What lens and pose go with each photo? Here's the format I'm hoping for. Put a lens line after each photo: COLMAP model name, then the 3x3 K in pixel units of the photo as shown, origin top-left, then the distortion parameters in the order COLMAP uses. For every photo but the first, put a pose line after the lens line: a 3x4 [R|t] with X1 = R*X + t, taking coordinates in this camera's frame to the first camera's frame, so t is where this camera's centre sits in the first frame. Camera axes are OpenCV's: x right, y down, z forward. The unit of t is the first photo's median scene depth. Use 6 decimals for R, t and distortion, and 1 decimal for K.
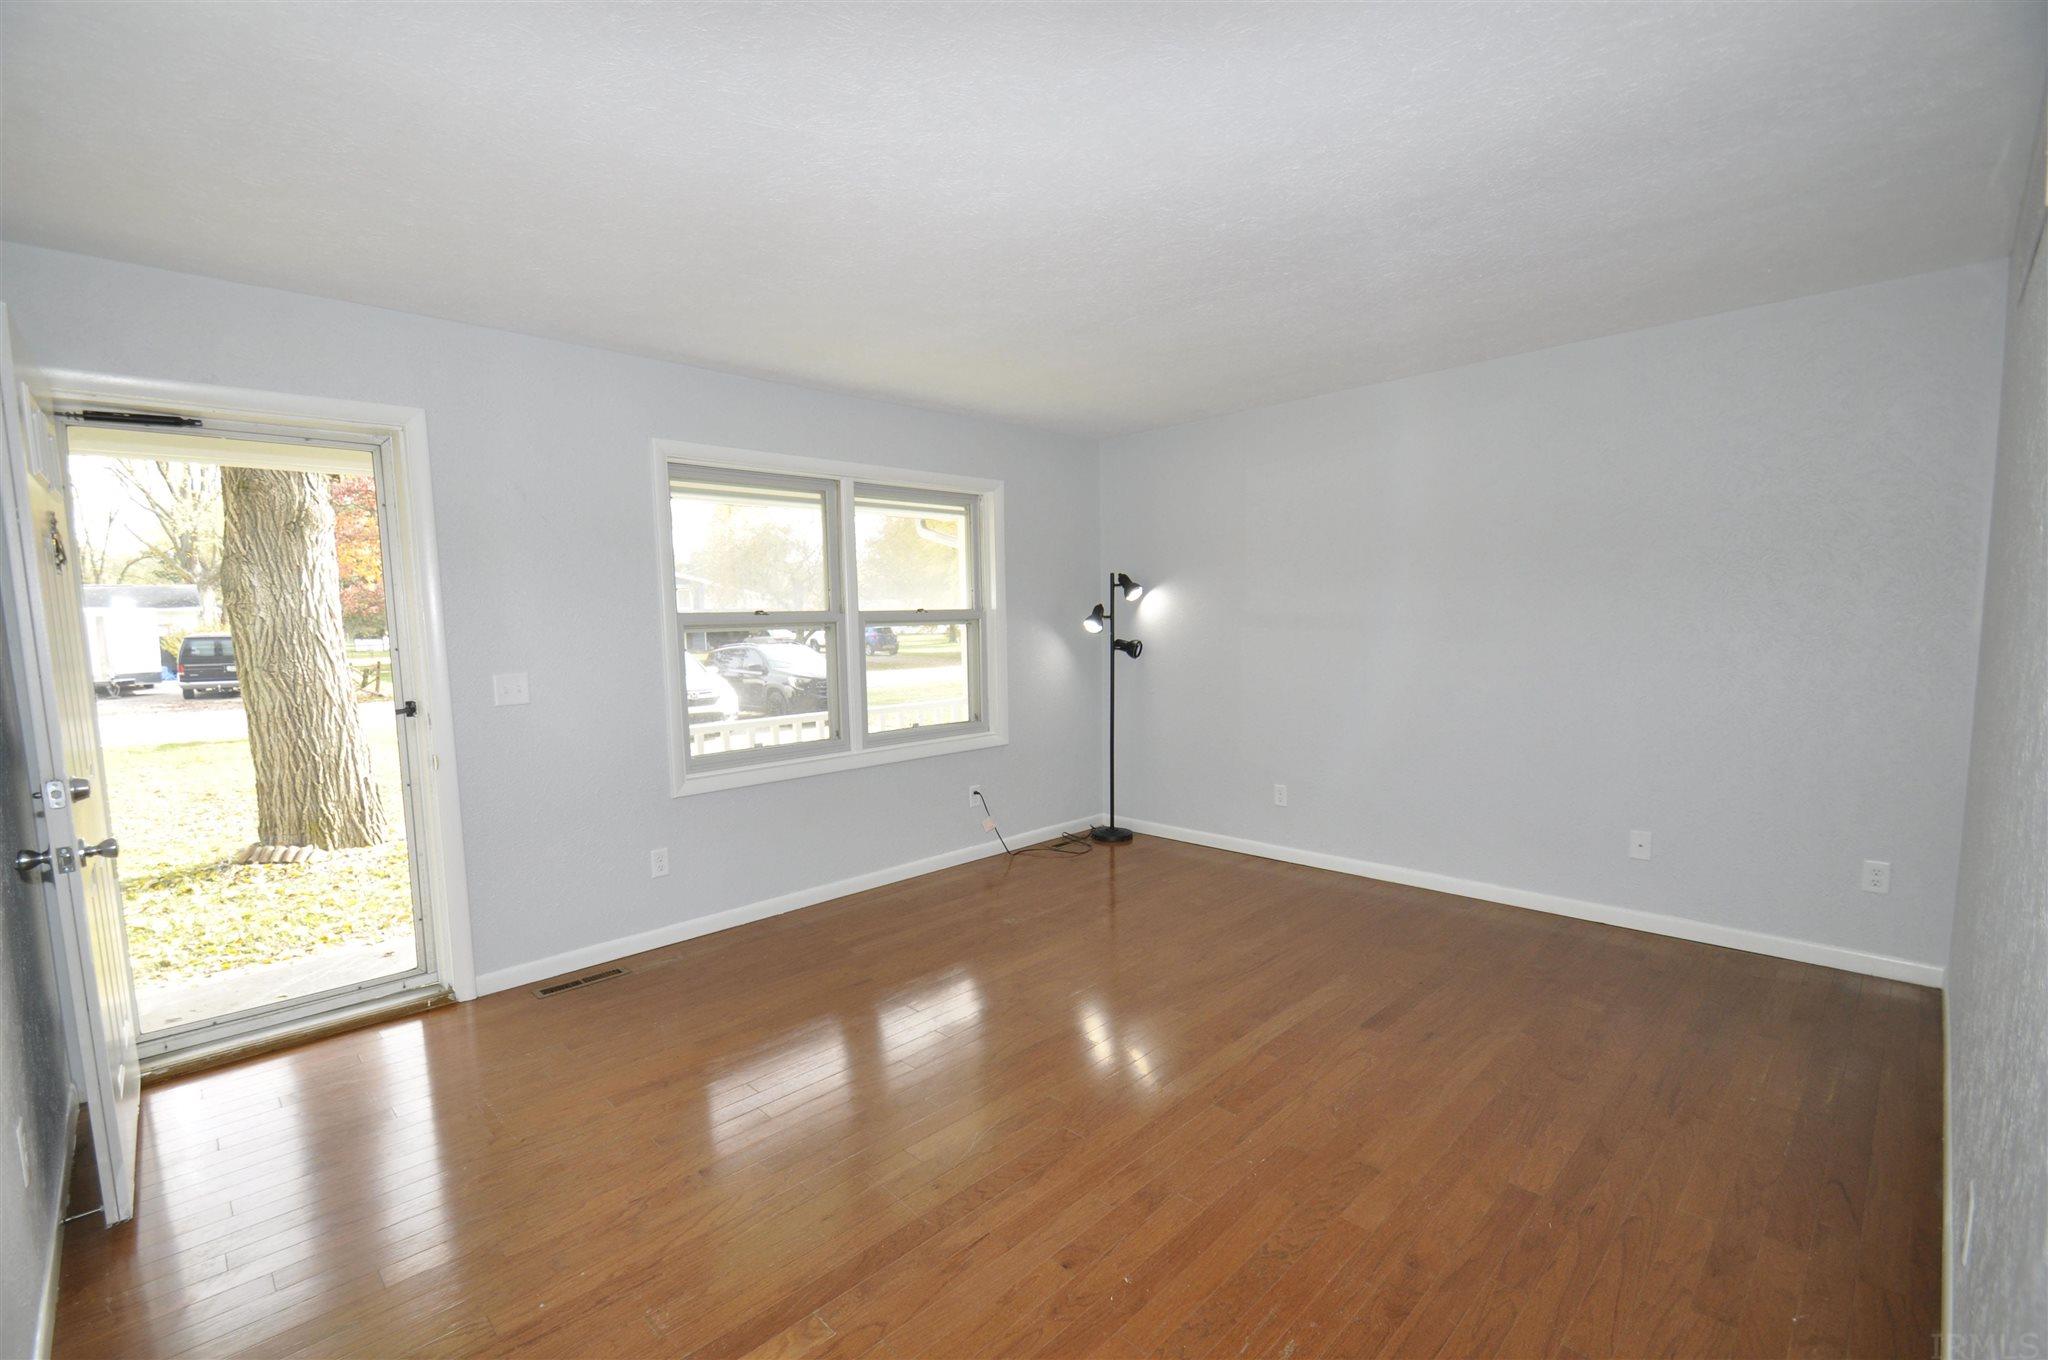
lens RADIAL K [[889.5, 0, 993.1], [0, 889.5, 717.5], [0, 0, 1]] dist [0.002391, -0.000033]
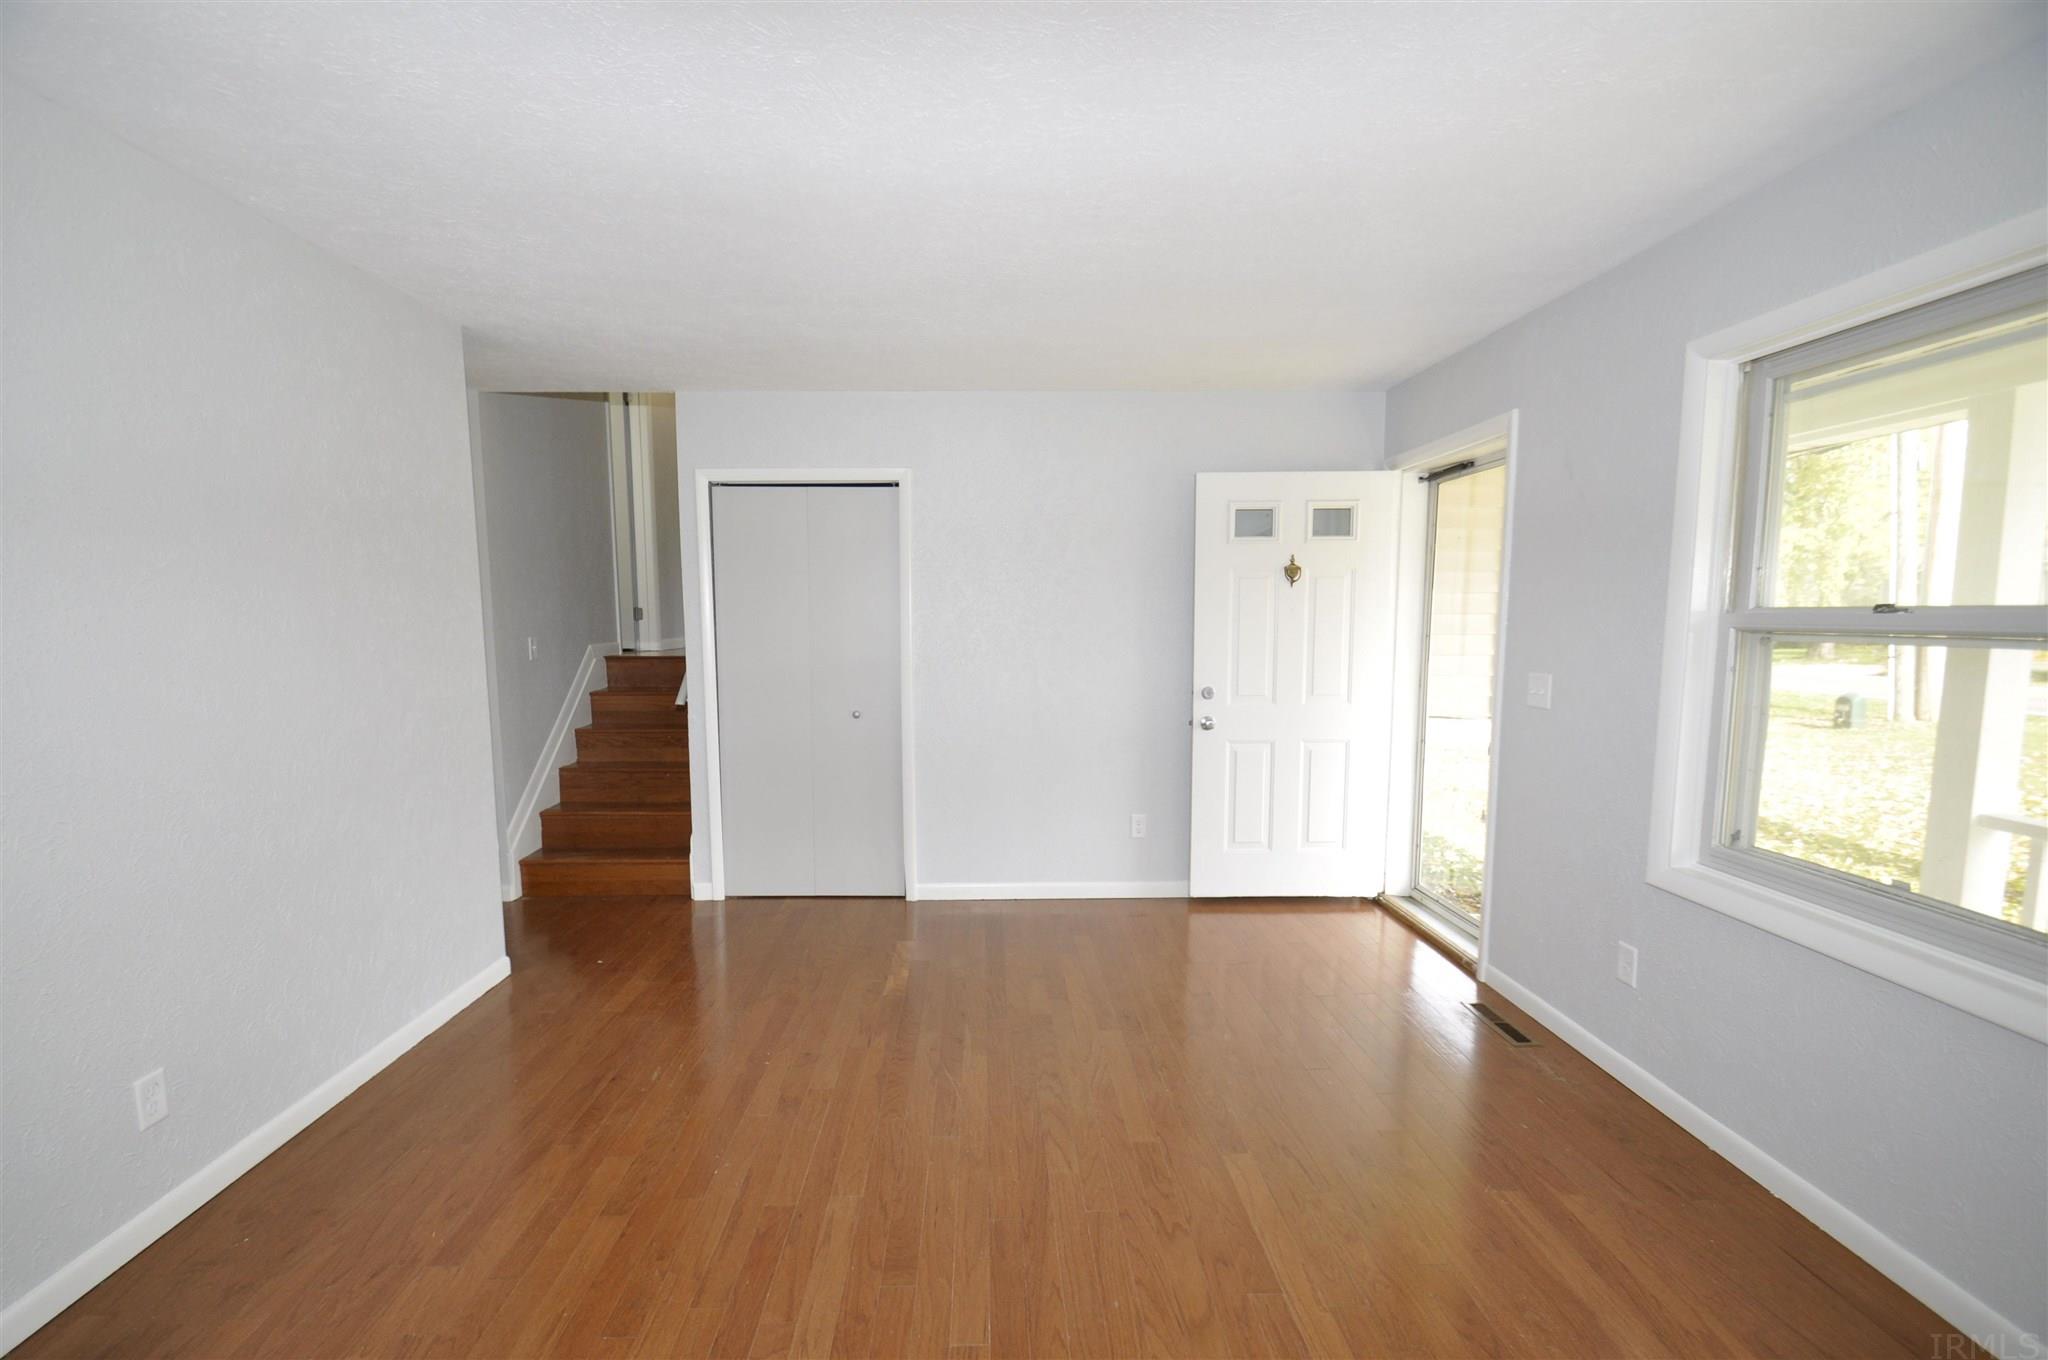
lens RADIAL K [[889.5, 0, 993.1], [0, 889.5, 717.5], [0, 0, 1]] dist [0.002391, -0.000033]
pose [[-0.683028, 0.106796, -0.722542, 0.352165], [-0.063673, 0.976780, 0.204565, -0.108132], [0.727611, 0.185730, -0.660368, 0.830048]]
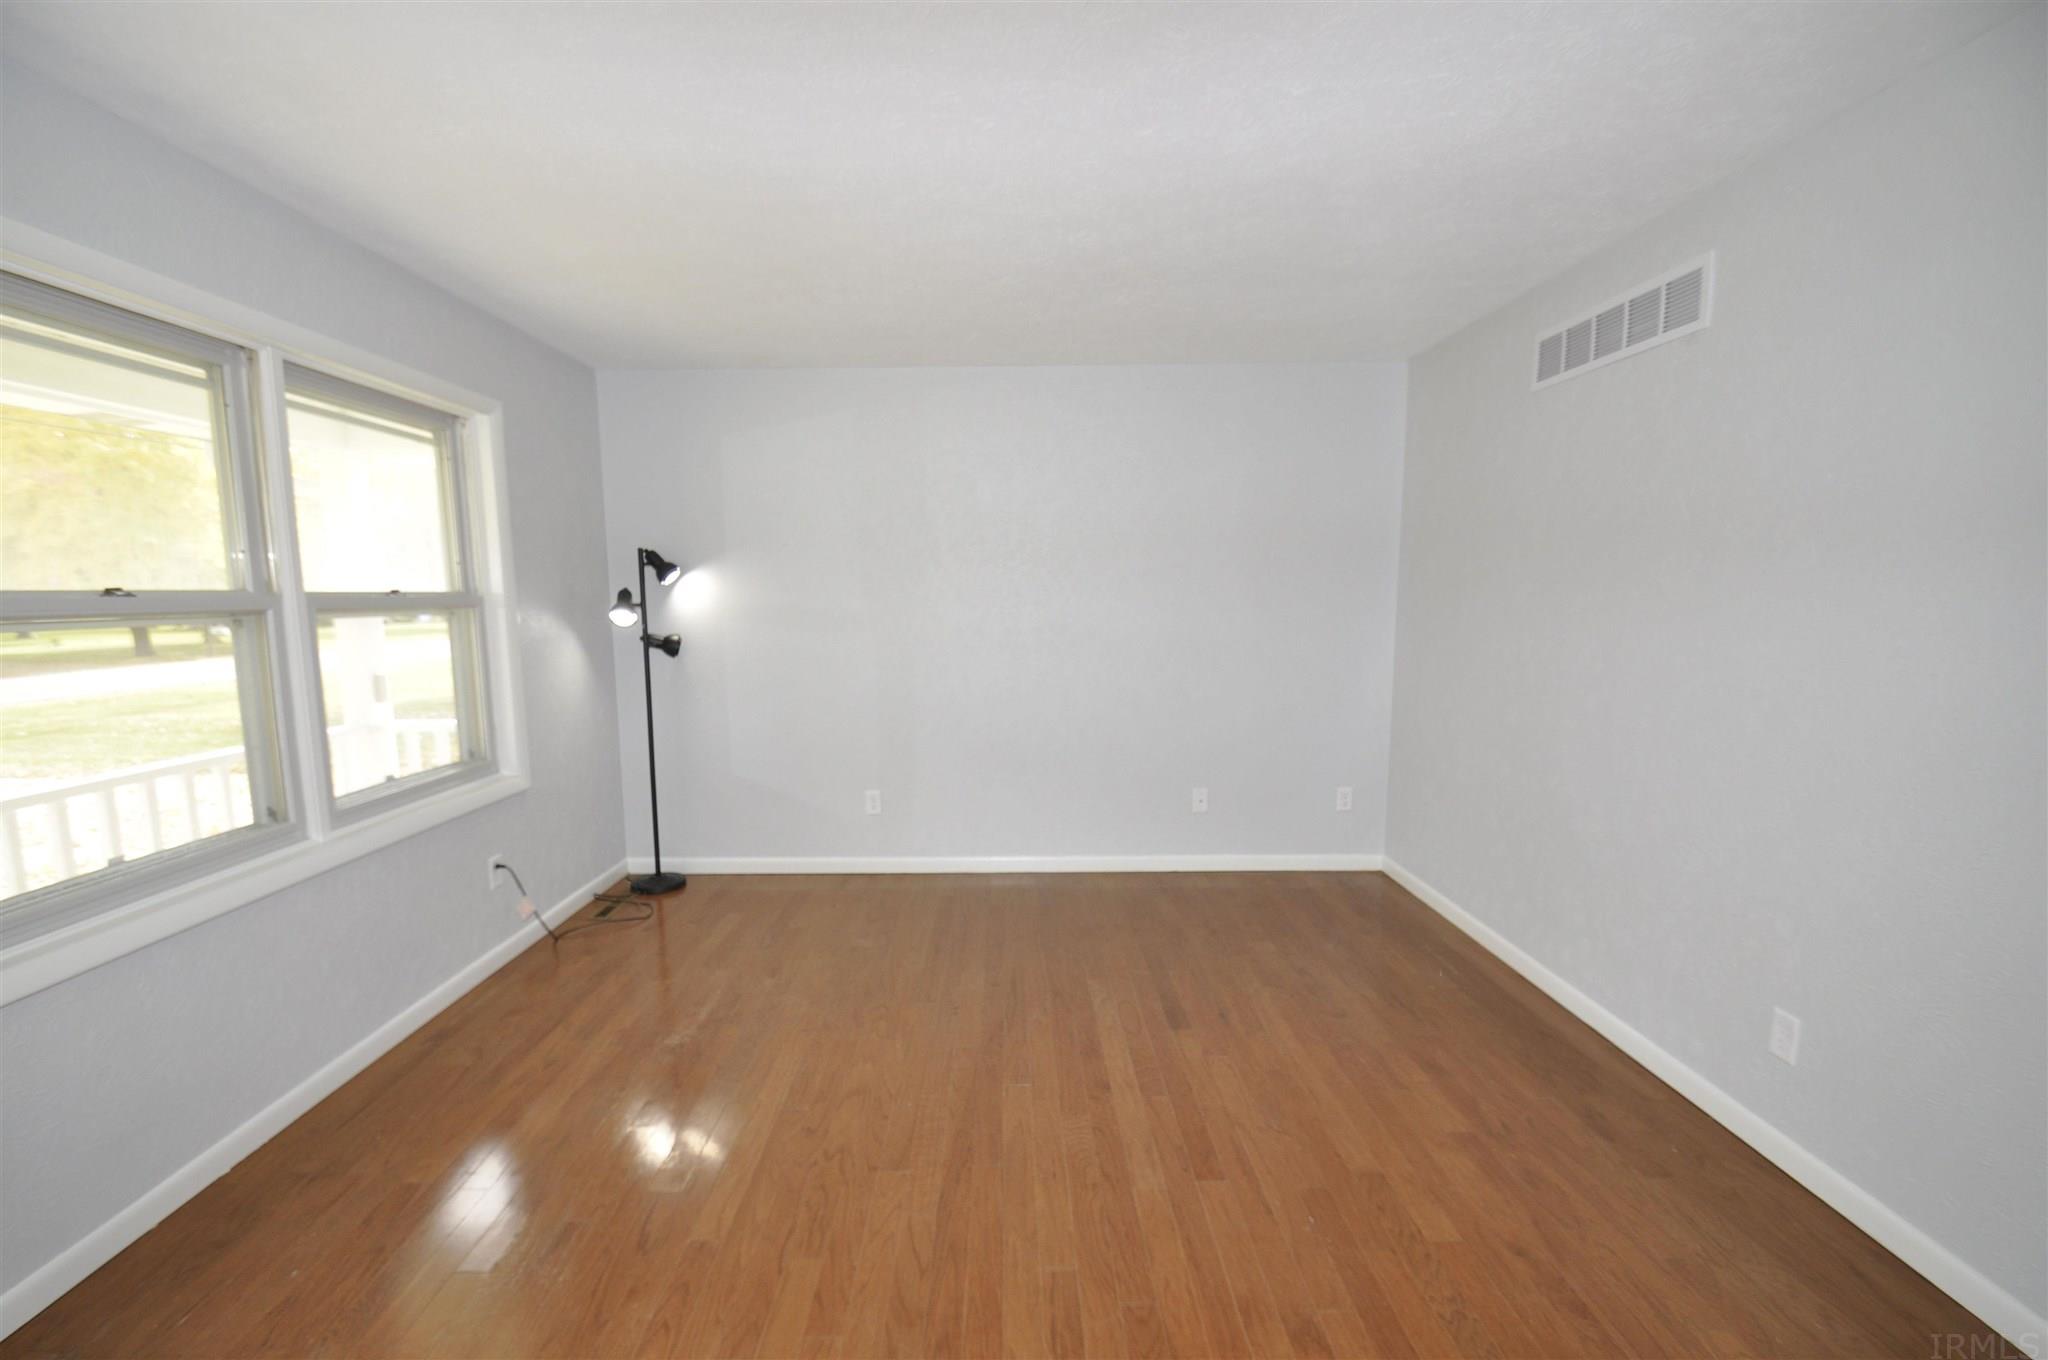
lens RADIAL K [[889.5, 0, 993.1], [0, 889.5, 717.5], [0, 0, 1]] dist [0.002391, -0.000033]
pose [[0.698086, -0.080805, 0.711440, -0.237761], [0.071606, 0.996509, 0.042921, -0.030578], [-0.712424, 0.020981, 0.701435, 0.271595]]
